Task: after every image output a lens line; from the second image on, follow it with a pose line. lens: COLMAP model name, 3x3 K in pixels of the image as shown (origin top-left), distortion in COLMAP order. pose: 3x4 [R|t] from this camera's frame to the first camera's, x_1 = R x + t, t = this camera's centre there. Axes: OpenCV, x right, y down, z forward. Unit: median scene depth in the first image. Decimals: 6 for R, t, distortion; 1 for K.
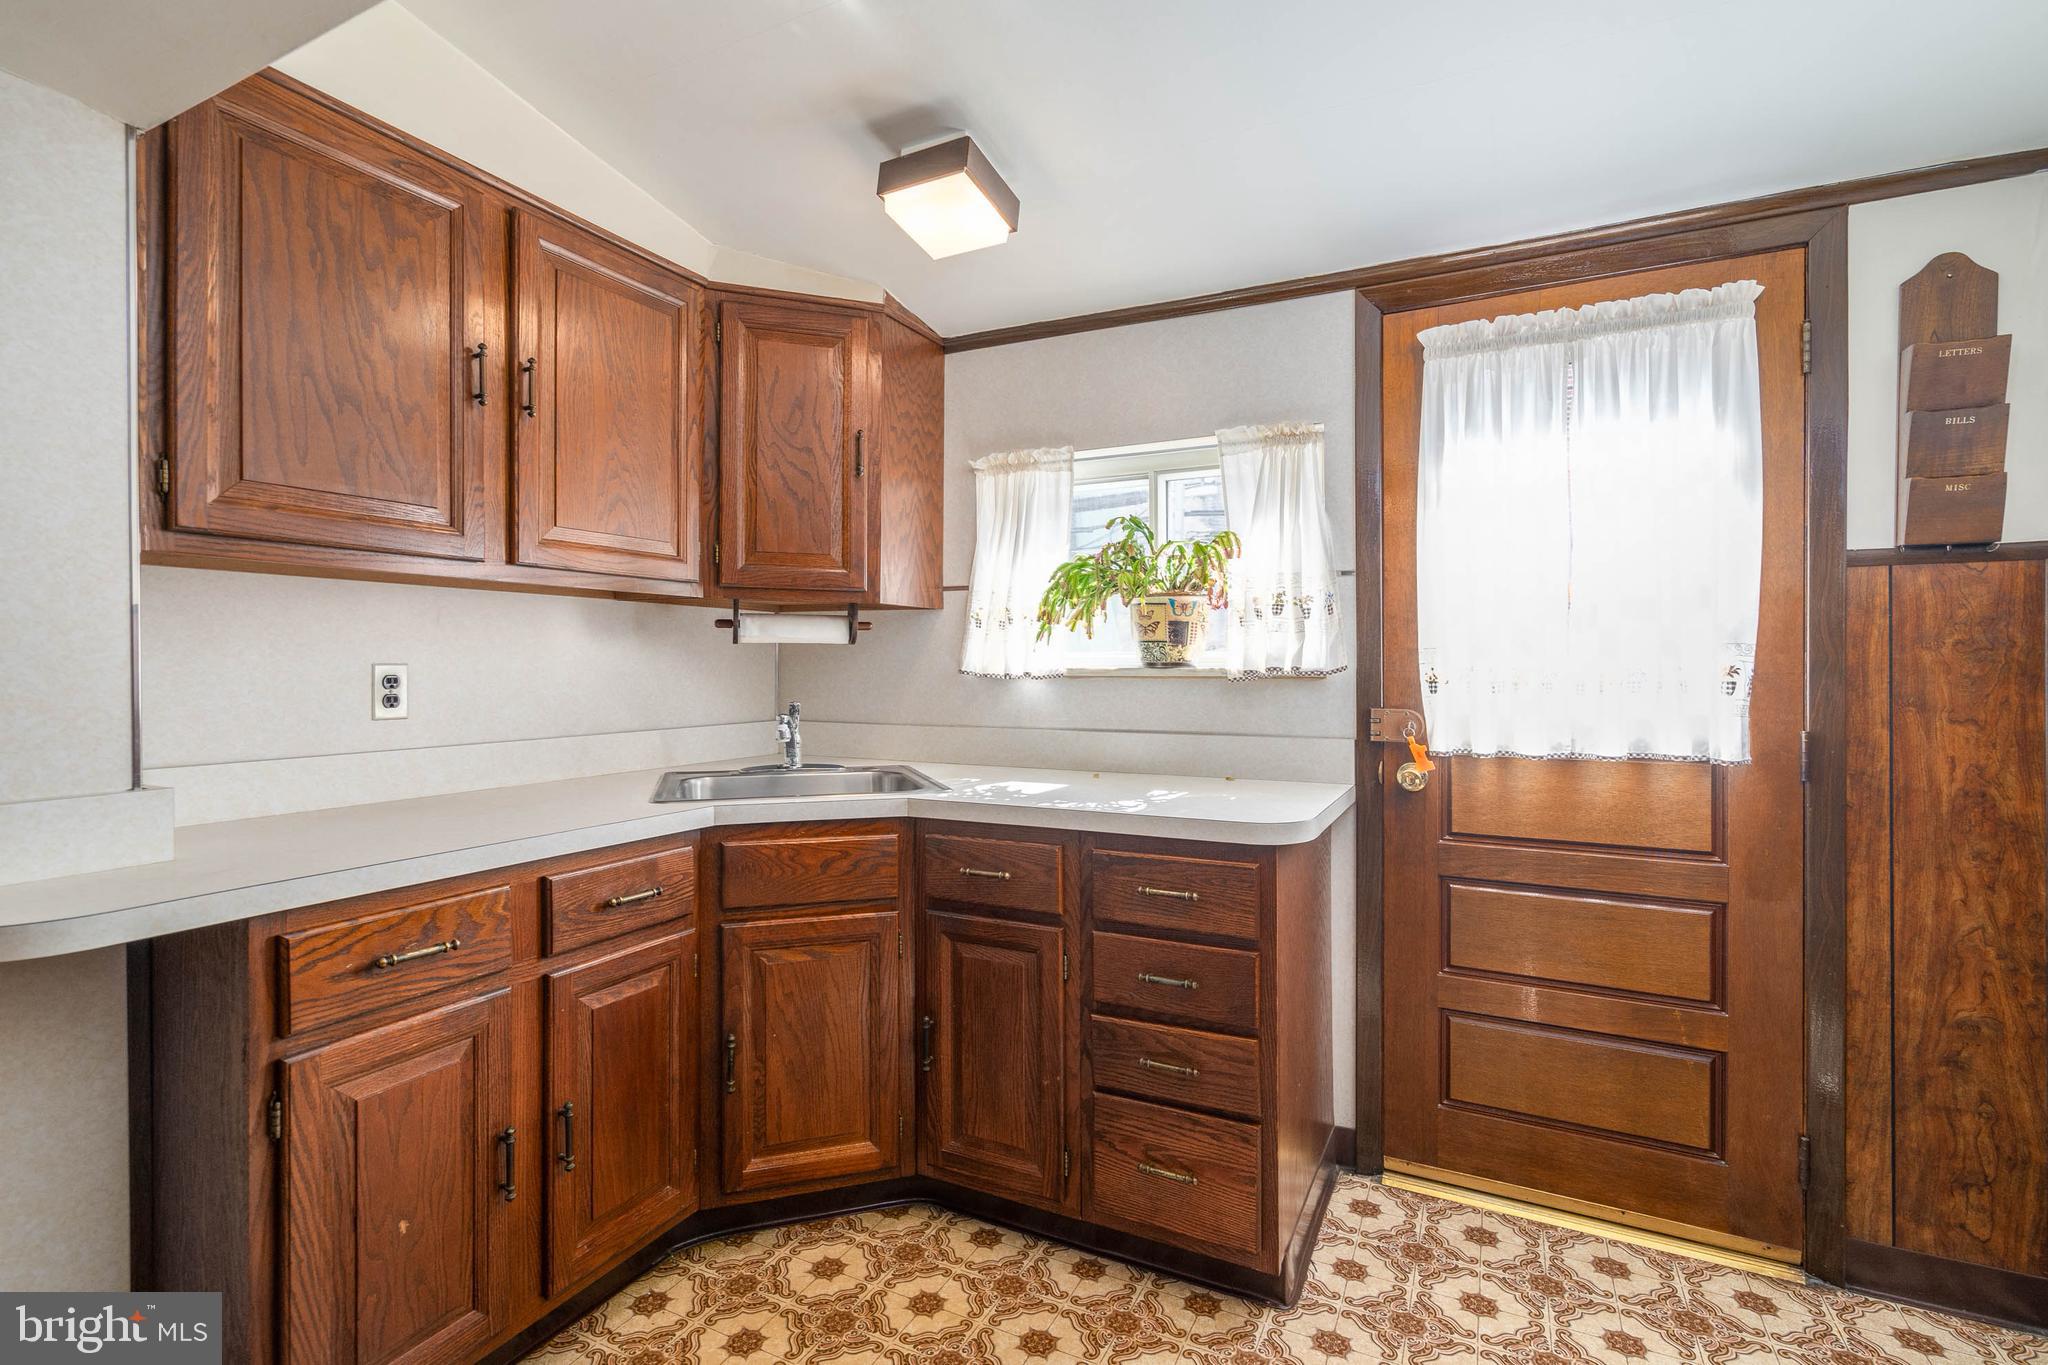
lens RADIAL K [[934.1, 0, 1033.8], [0, 934.1, 667.2], [0, 0, 1]] dist [-0.002666, 0.001289]
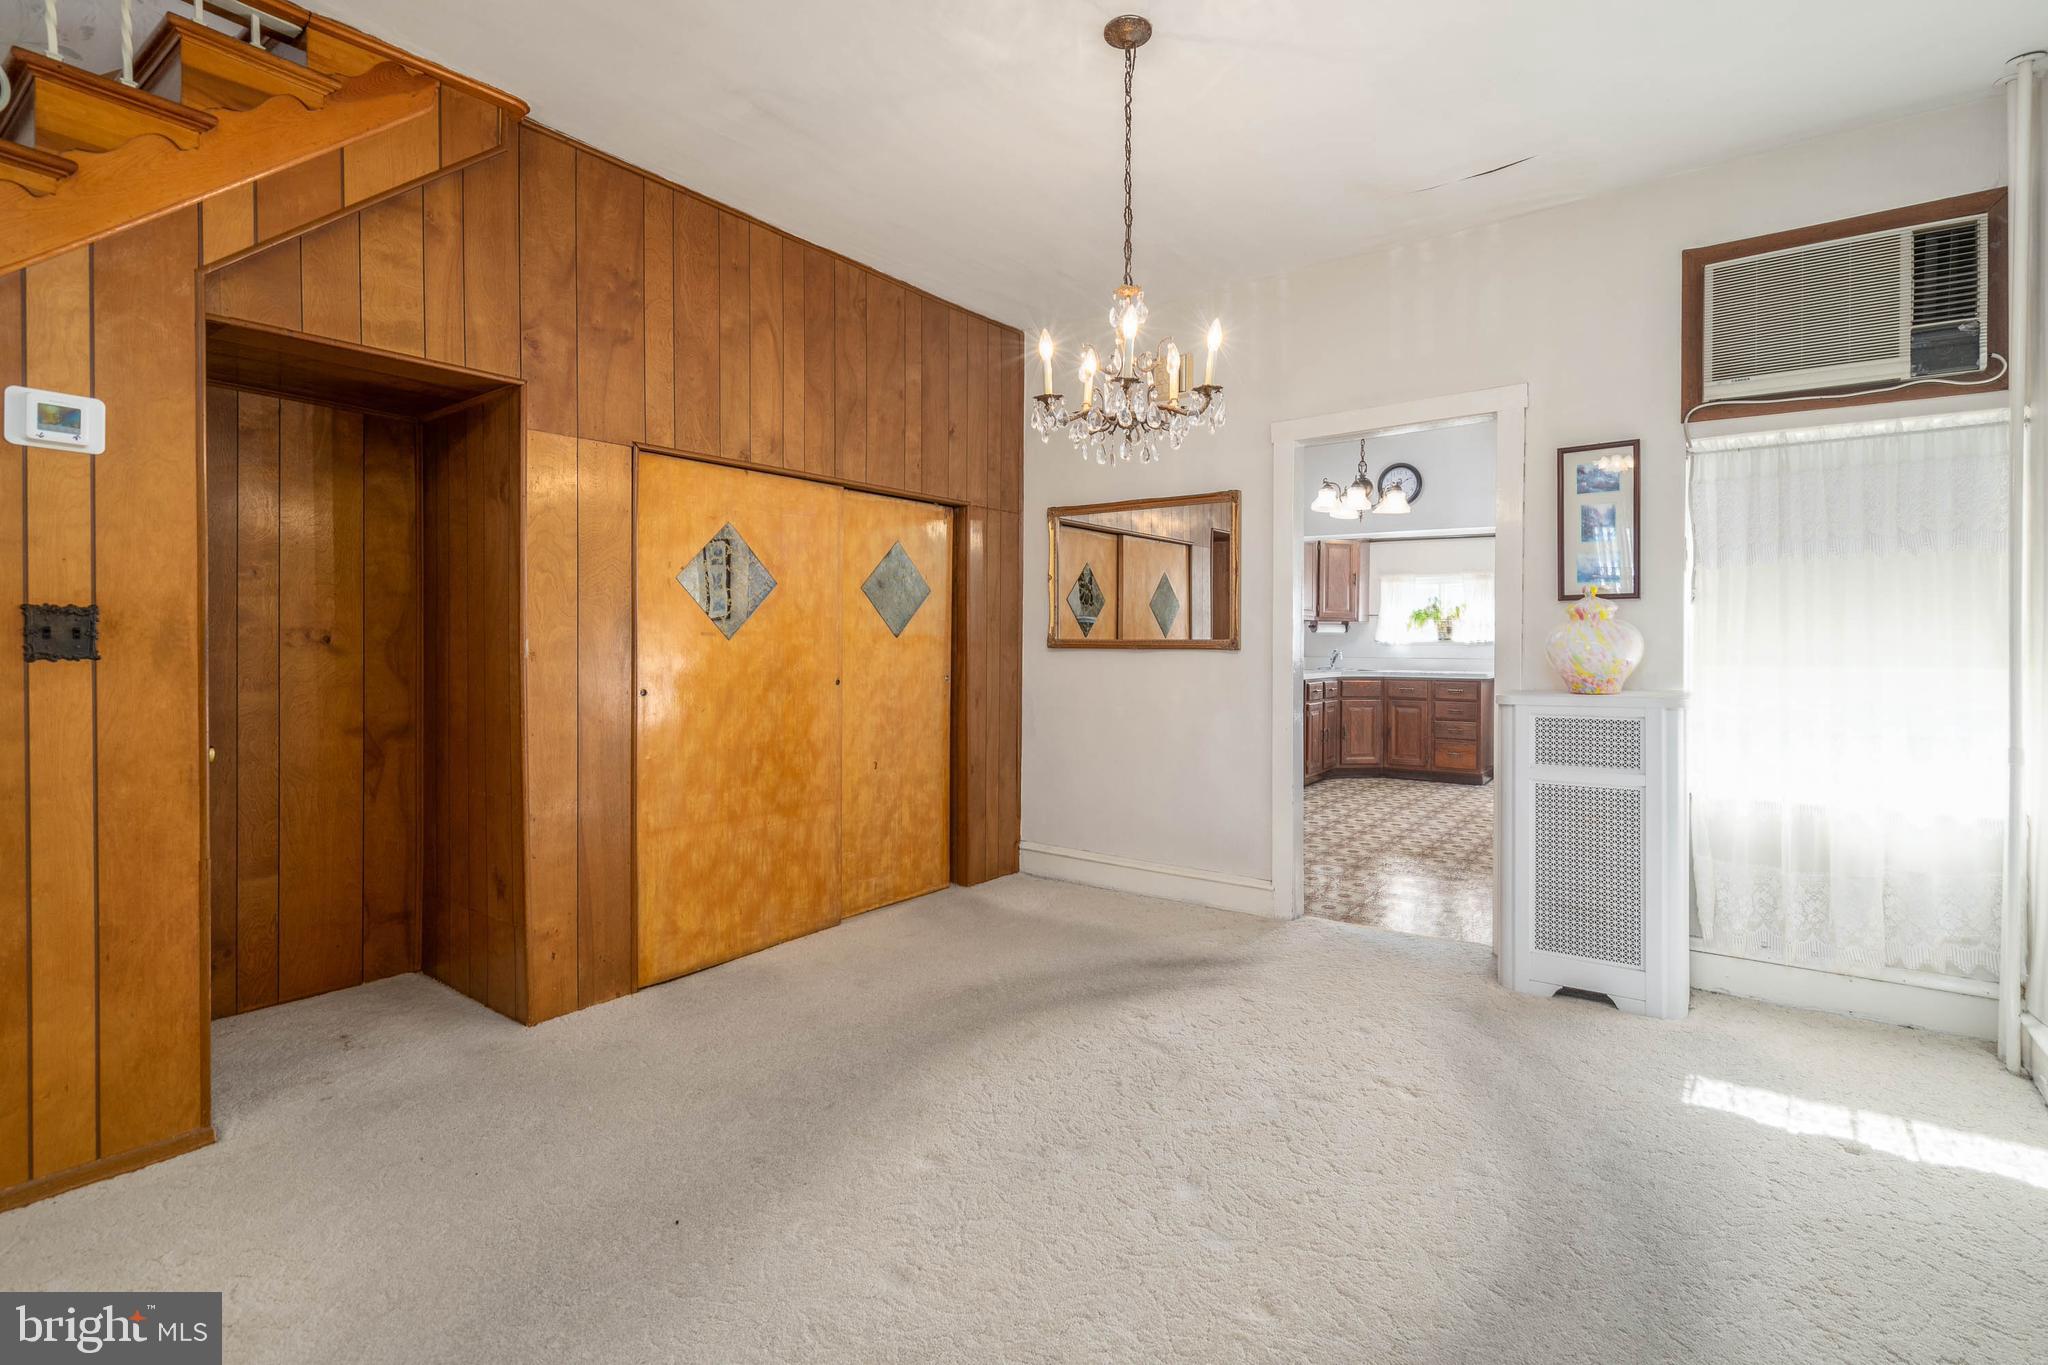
lens RADIAL K [[934.1, 0, 1048.5], [0, 934.1, 651.4], [0, 0, 1]] dist [-0.002666, 0.001289]
pose [[0.989848, 0.008843, -0.141856, -1.046791], [-0.007683, 0.999932, 0.008719, 0.027554], [0.141924, -0.007541, 0.989849, -3.362298]]
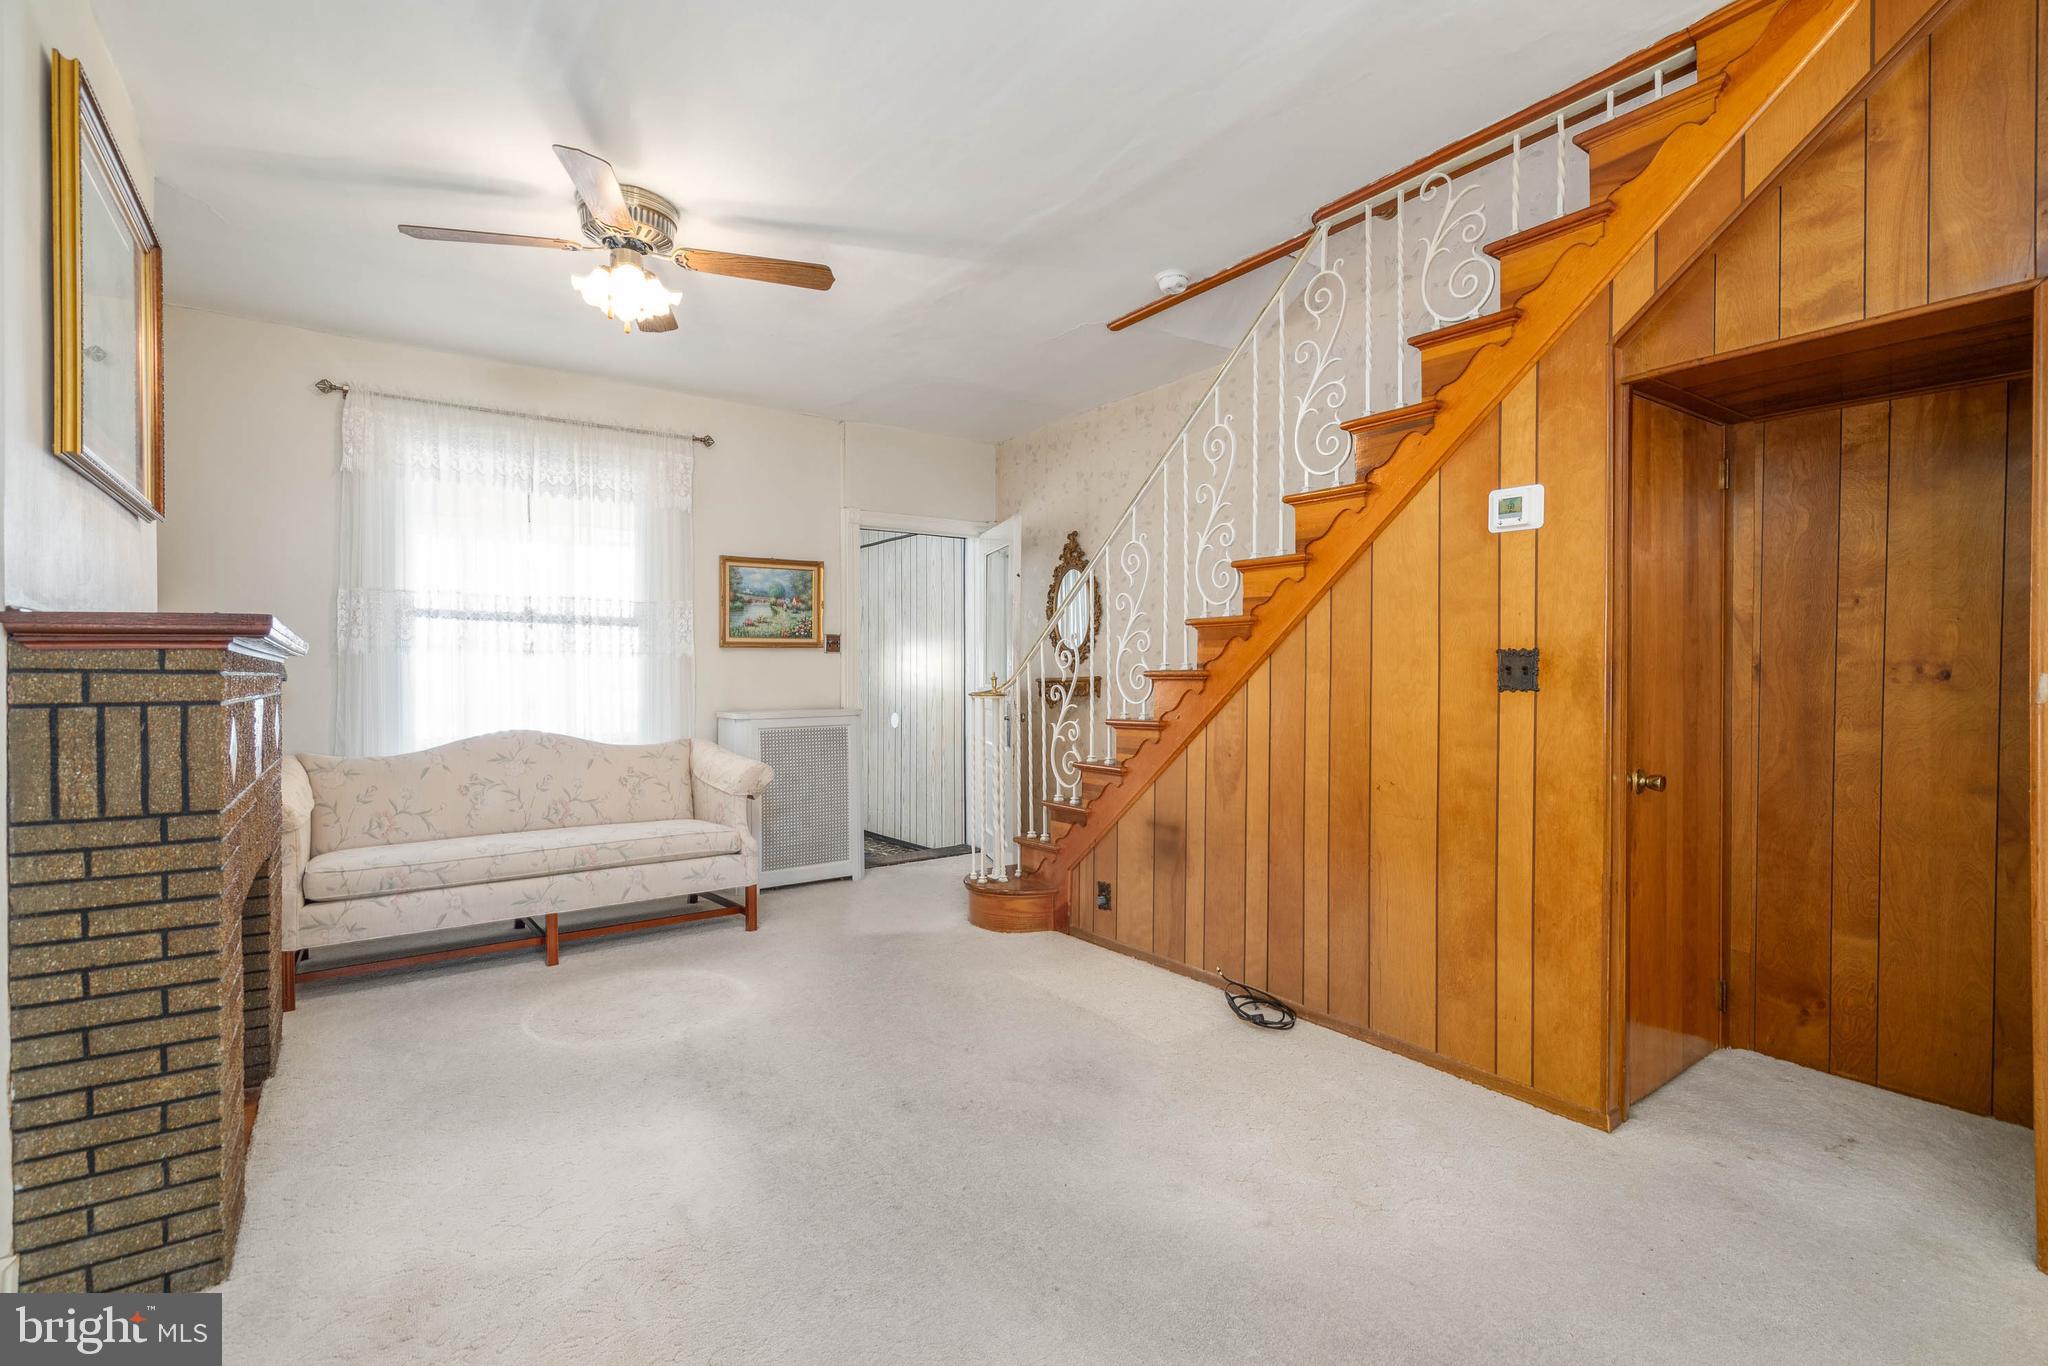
lens RADIAL K [[934.1, 0, 1020.0], [0, 934.1, 684.0], [0, 0, 1]] dist [-0.002666, 0.001289]
pose [[-0.446939, 0.015773, -0.894426, -0.743742], [0.000100, 0.999845, 0.017582, 0.020374], [0.894565, 0.007769, -0.446871, -2.531755]]
